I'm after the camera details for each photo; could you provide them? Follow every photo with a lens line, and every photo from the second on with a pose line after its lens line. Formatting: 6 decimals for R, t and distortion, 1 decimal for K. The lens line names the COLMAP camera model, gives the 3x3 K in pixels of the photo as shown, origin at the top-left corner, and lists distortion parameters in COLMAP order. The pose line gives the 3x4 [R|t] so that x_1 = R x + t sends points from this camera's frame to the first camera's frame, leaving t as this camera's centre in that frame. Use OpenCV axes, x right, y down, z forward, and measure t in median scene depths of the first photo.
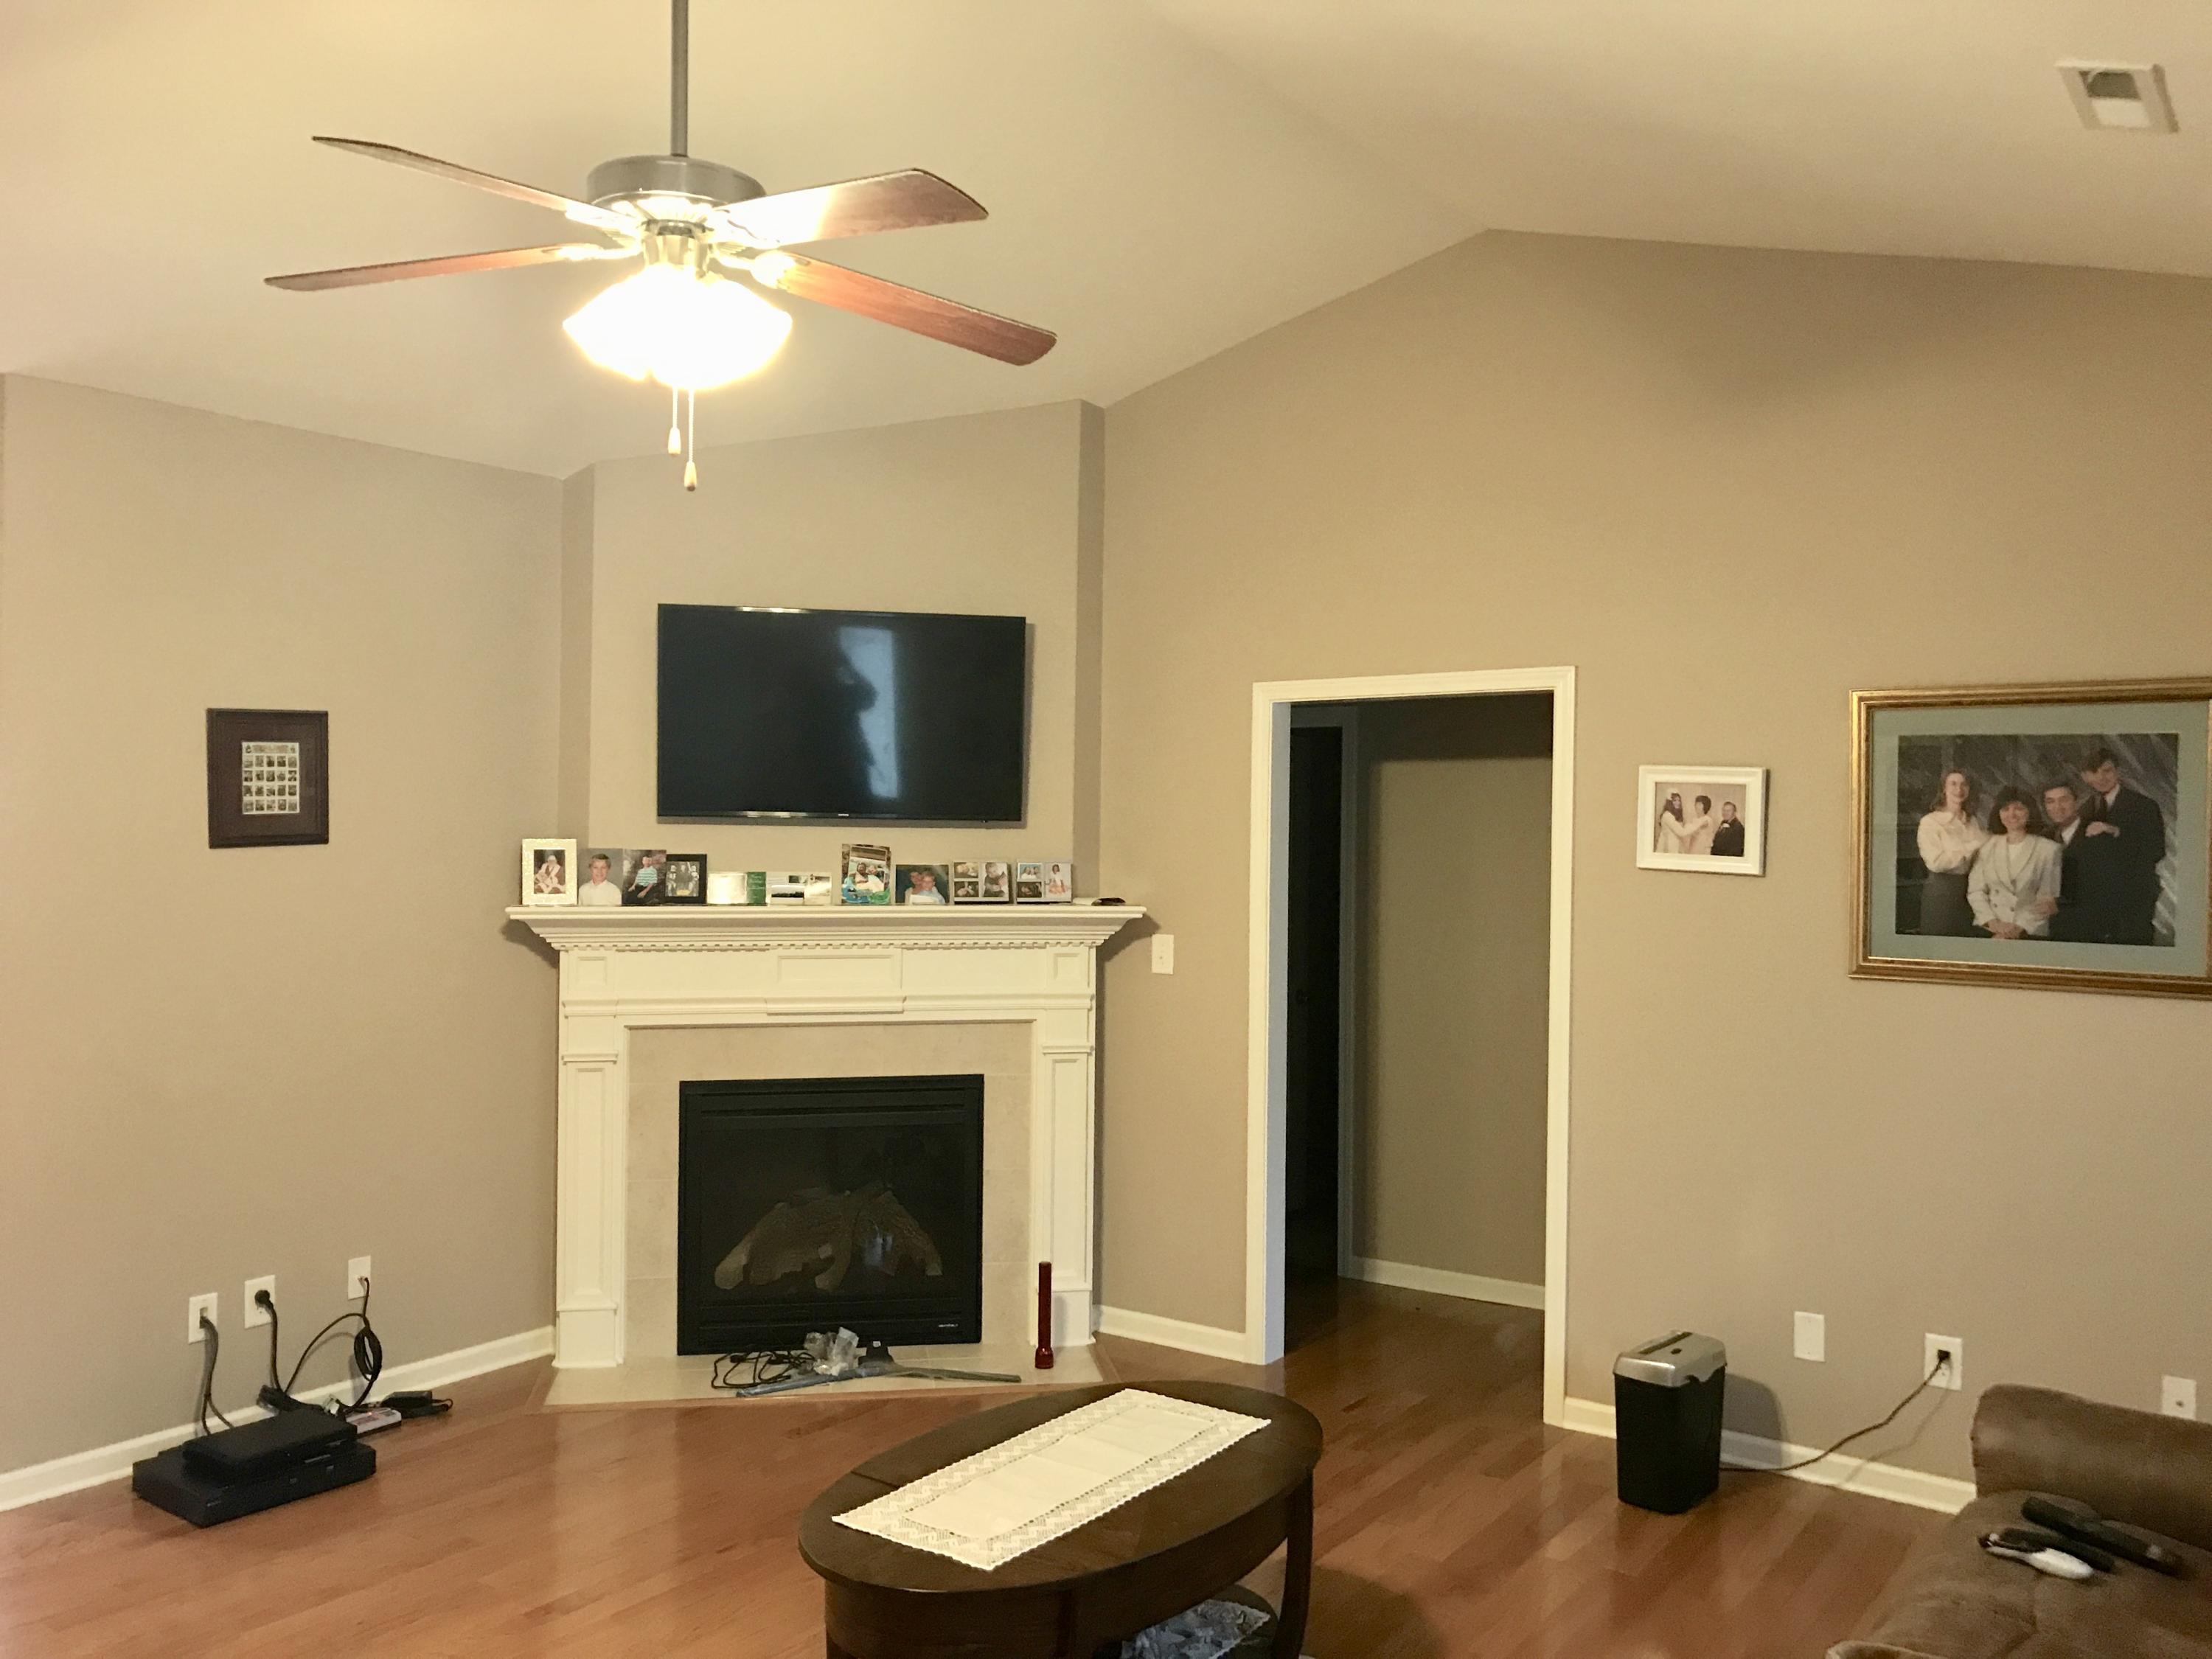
lens RADIAL K [[1822.5, 0, 1110.0], [0, 1822.5, 822.4], [0, 0, 1]] dist [0.033187, -0.033271]
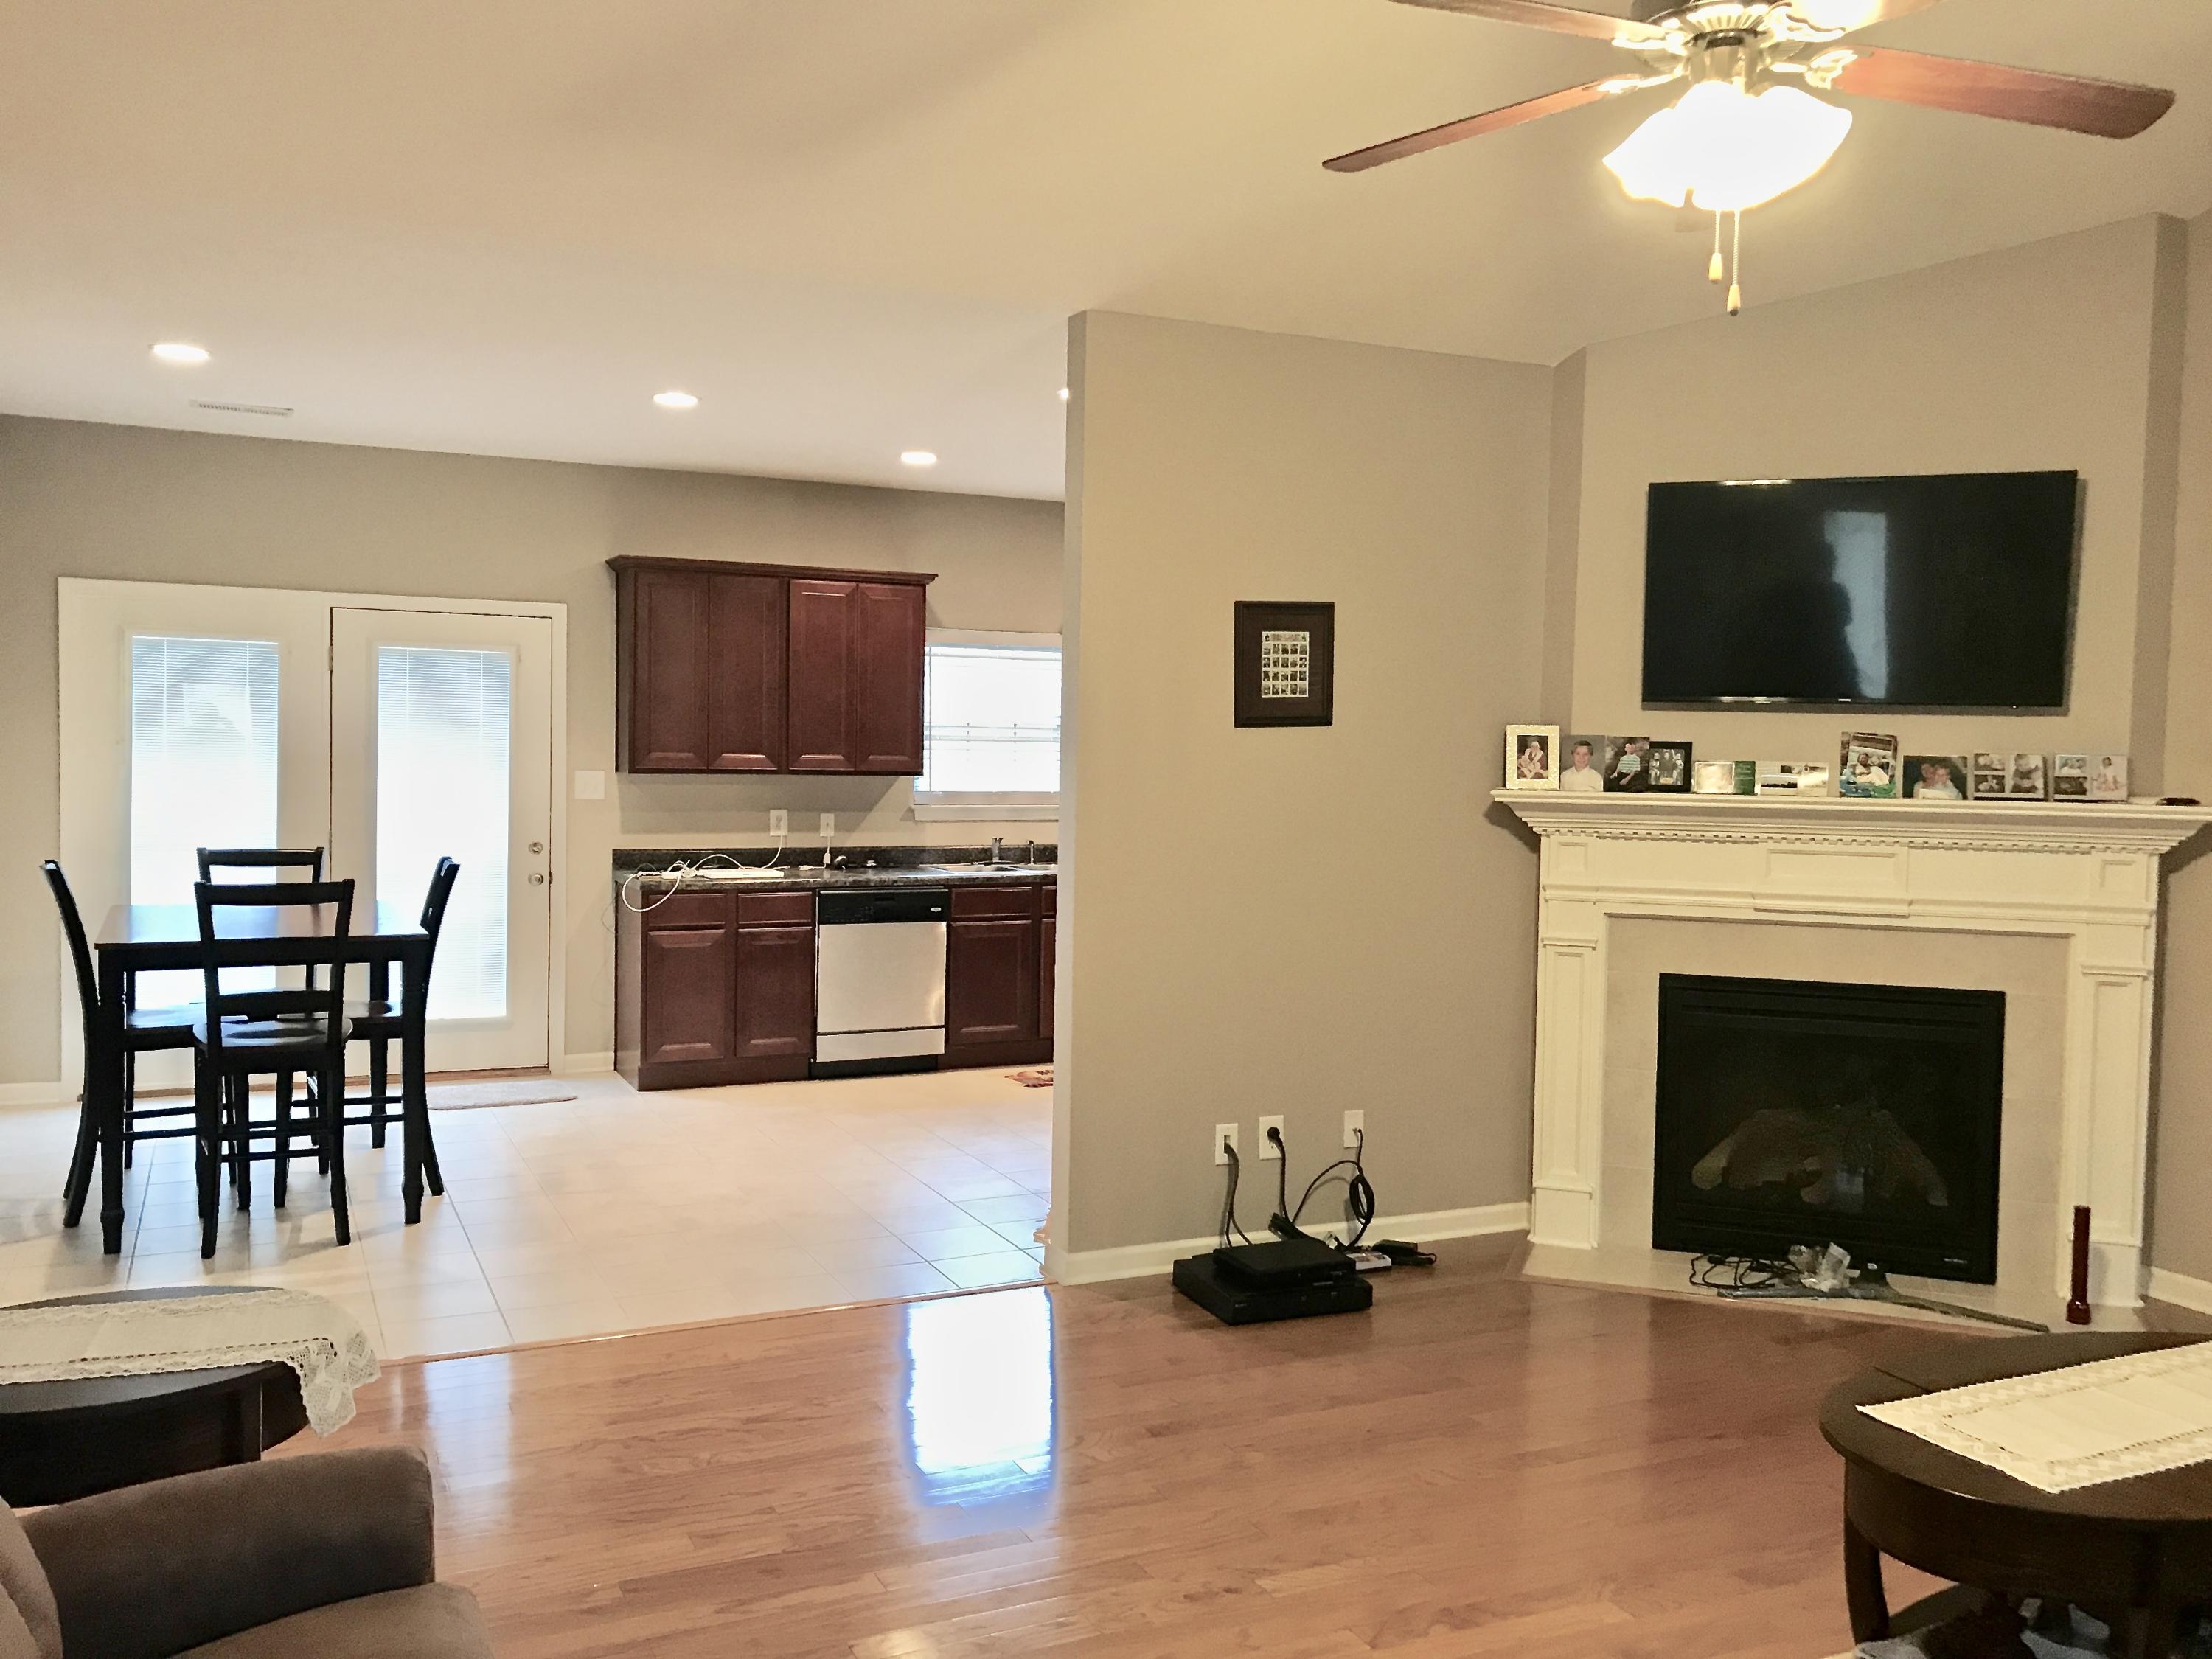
lens RADIAL K [[1822.5, 0, 1071.8], [0, 1822.5, 822.7], [0, 0, 1]] dist [0.033187, -0.033271]
pose [[0.866197, 0.027909, -0.498923, -0.022653], [-0.007891, 0.999079, 0.042187, 0.024260], [0.499641, -0.032605, 0.865619, -0.006451]]
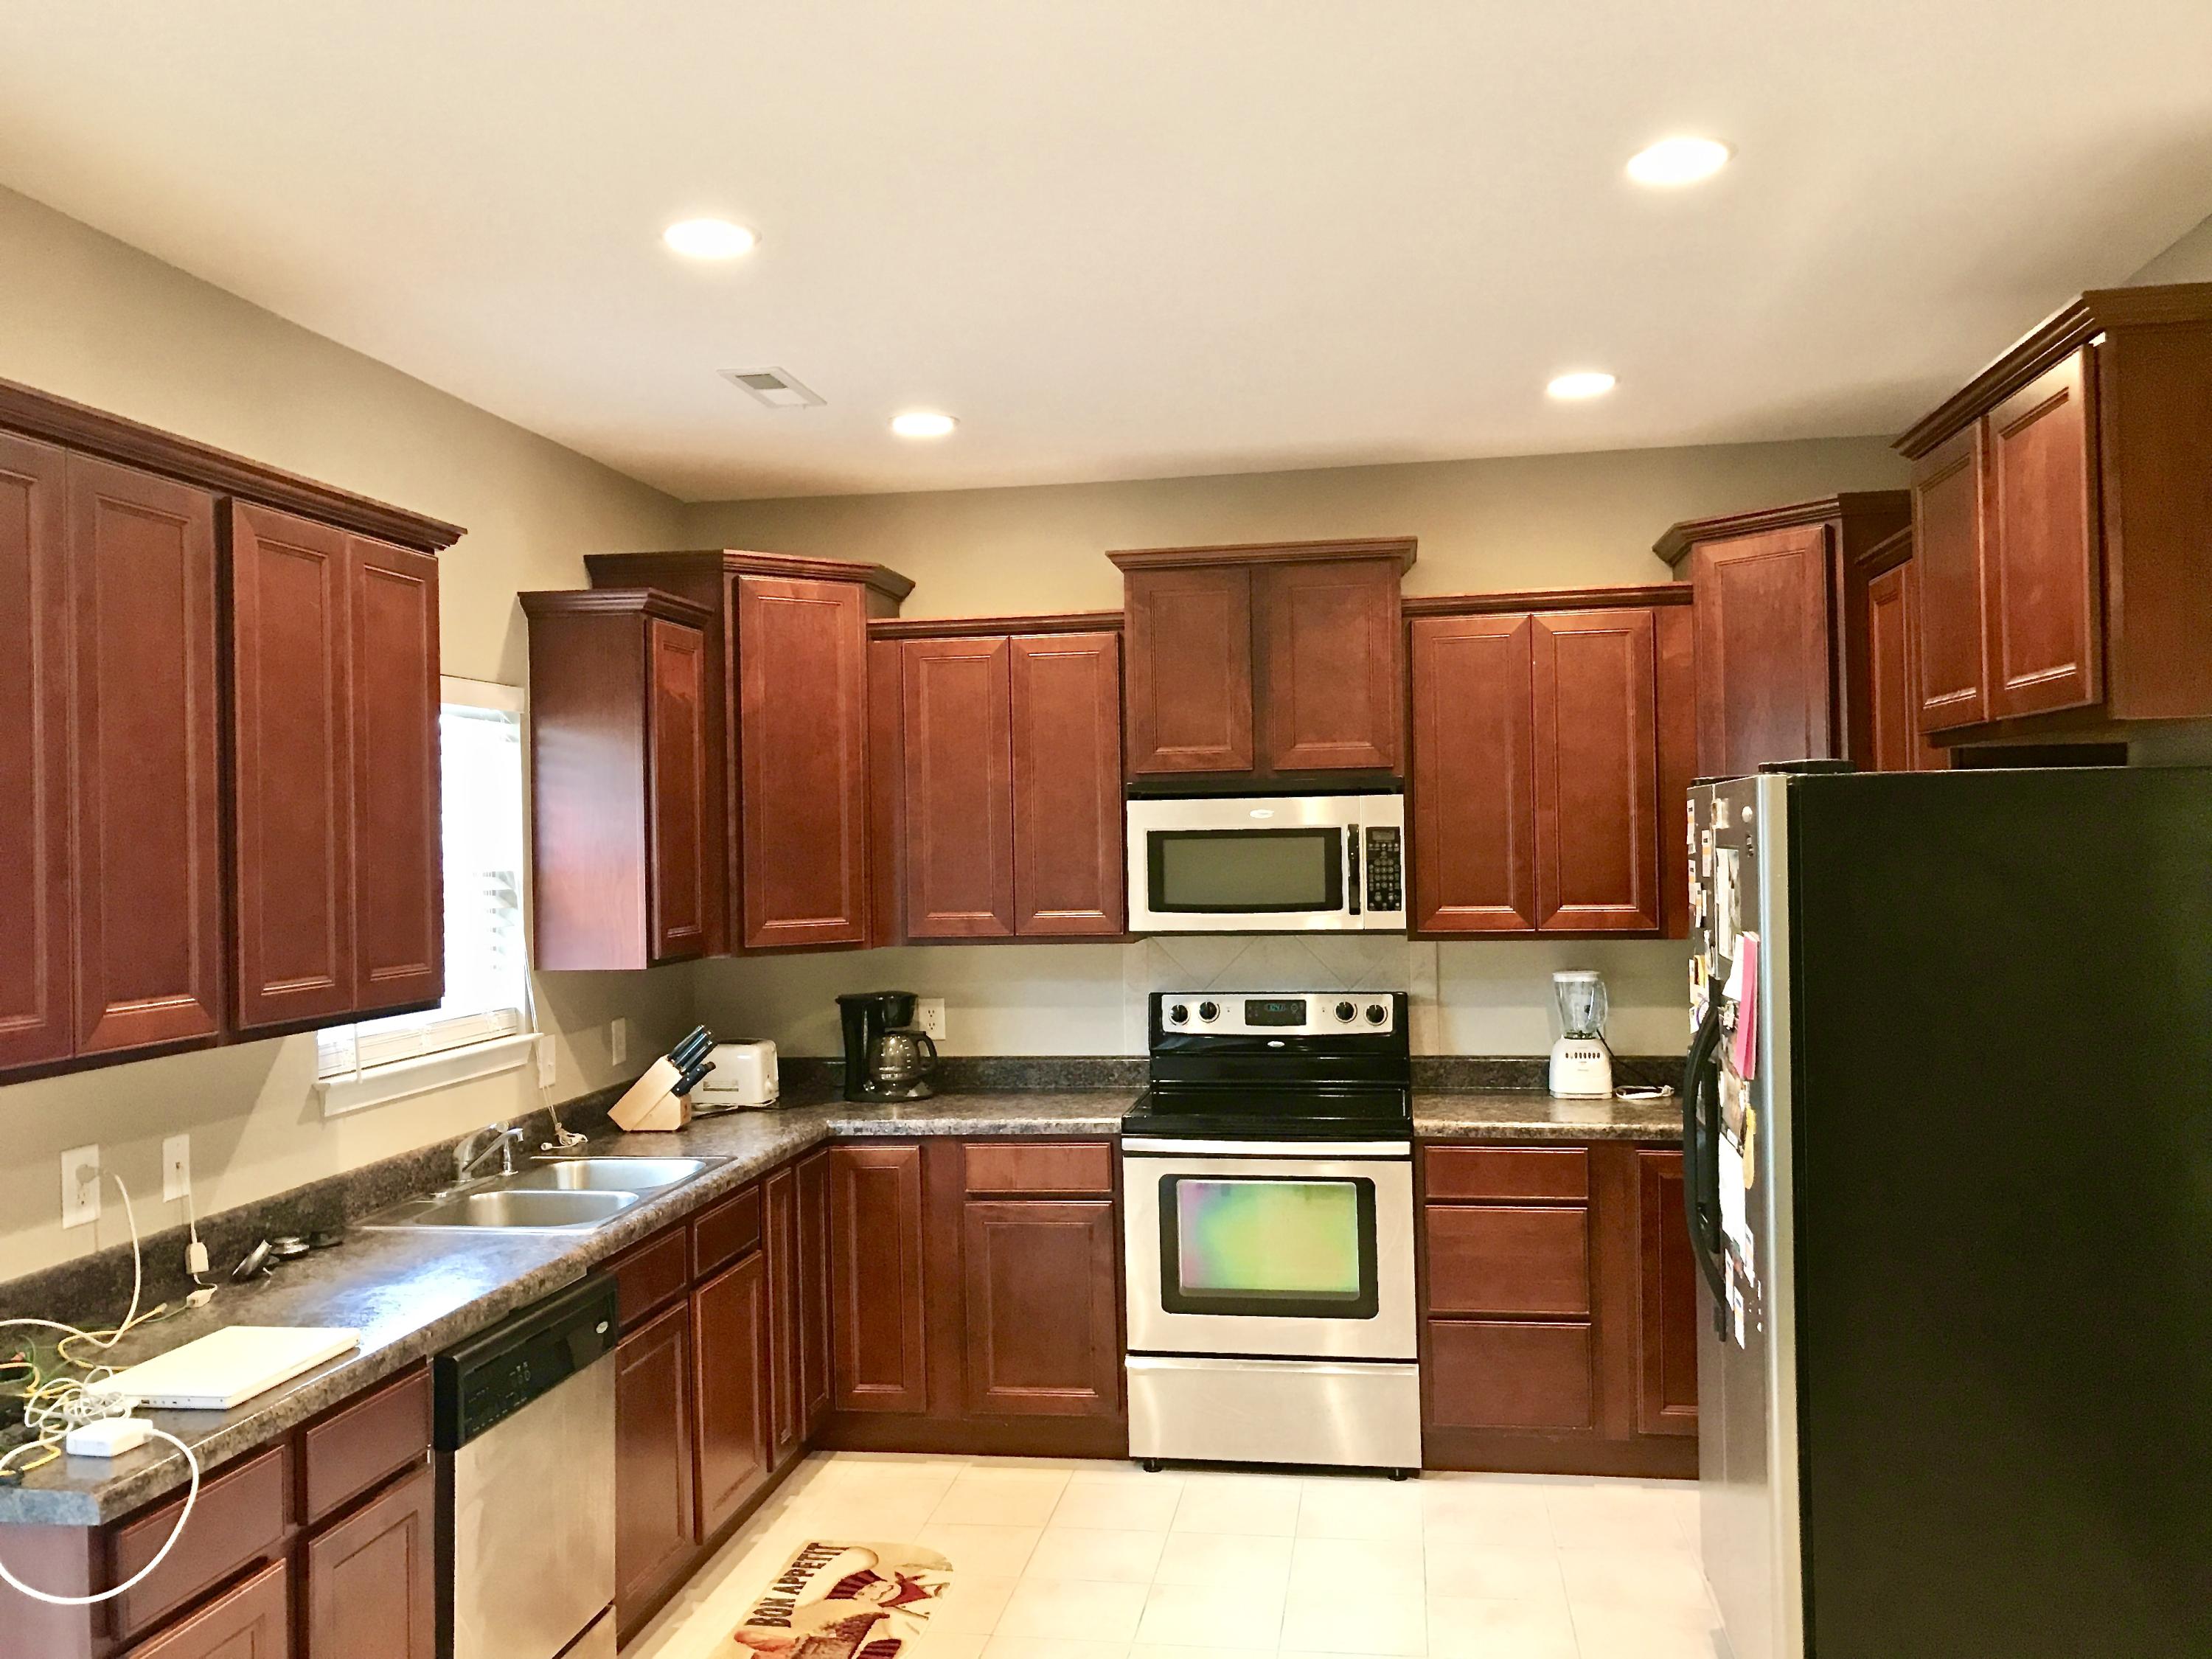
lens RADIAL K [[1822.5, 0, 1100.0], [0, 1822.5, 827.8], [0, 0, 1]] dist [0.033187, -0.033271]
pose [[0.898196, -0.020764, 0.439104, -0.732133], [0.025973, 0.999645, -0.005857, 0.003952], [-0.438827, 0.016665, 0.898417, 0.435138]]
